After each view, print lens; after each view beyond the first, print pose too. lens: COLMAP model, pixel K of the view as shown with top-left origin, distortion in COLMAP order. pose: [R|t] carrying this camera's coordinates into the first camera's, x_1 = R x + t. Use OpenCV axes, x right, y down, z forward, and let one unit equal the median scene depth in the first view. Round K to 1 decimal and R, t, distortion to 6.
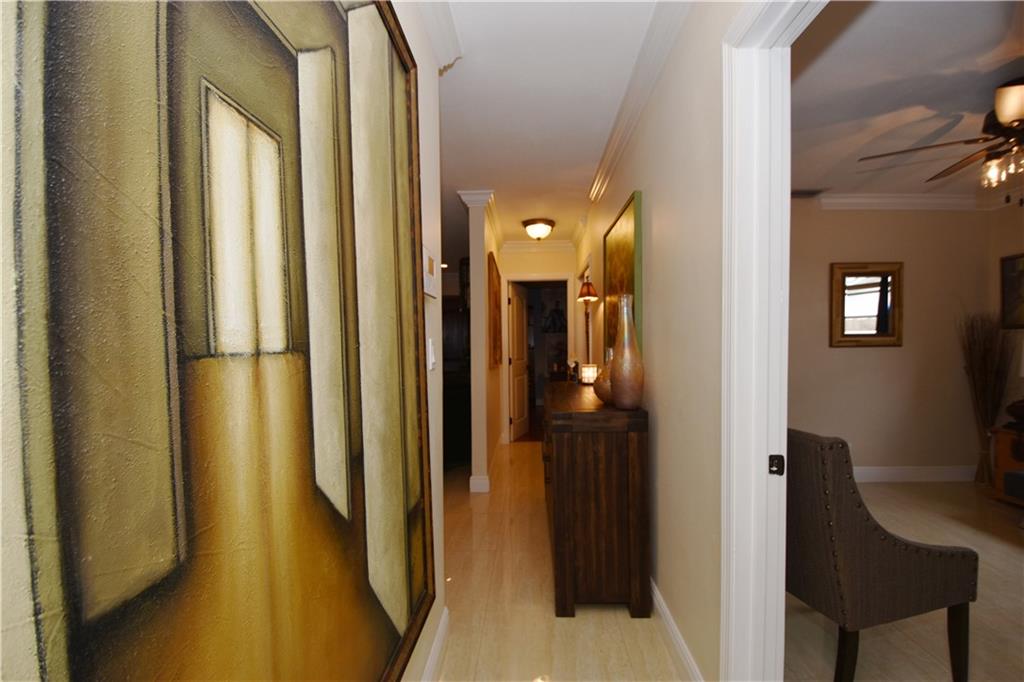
lens RADIAL K [[446.7, 0, 515.1], [0, 446.7, 358.7], [0, 0, 1]] dist [0.010712, -0.019735]
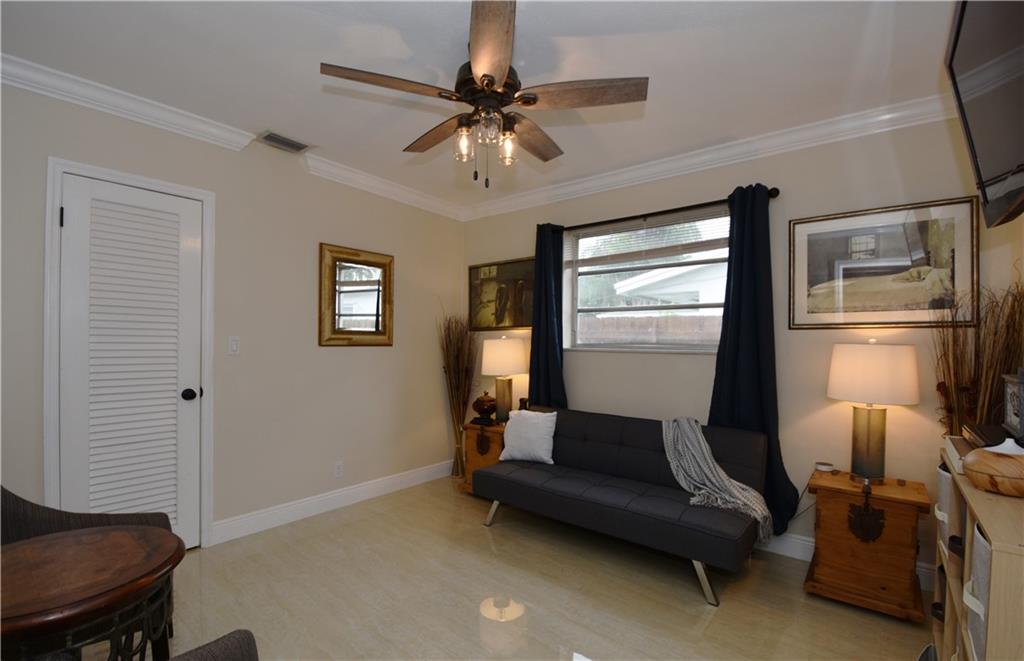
lens RADIAL K [[461.3, 0, 515.9], [0, 461.3, 347.5], [0, 0, 1]] dist [-0.004343, -0.001079]
pose [[0.592090, 0.004093, 0.805861, 0.254463], [0.006053, 0.999936, -0.009526, -0.014429], [-0.805849, 0.010518, 0.592028, 0.229297]]
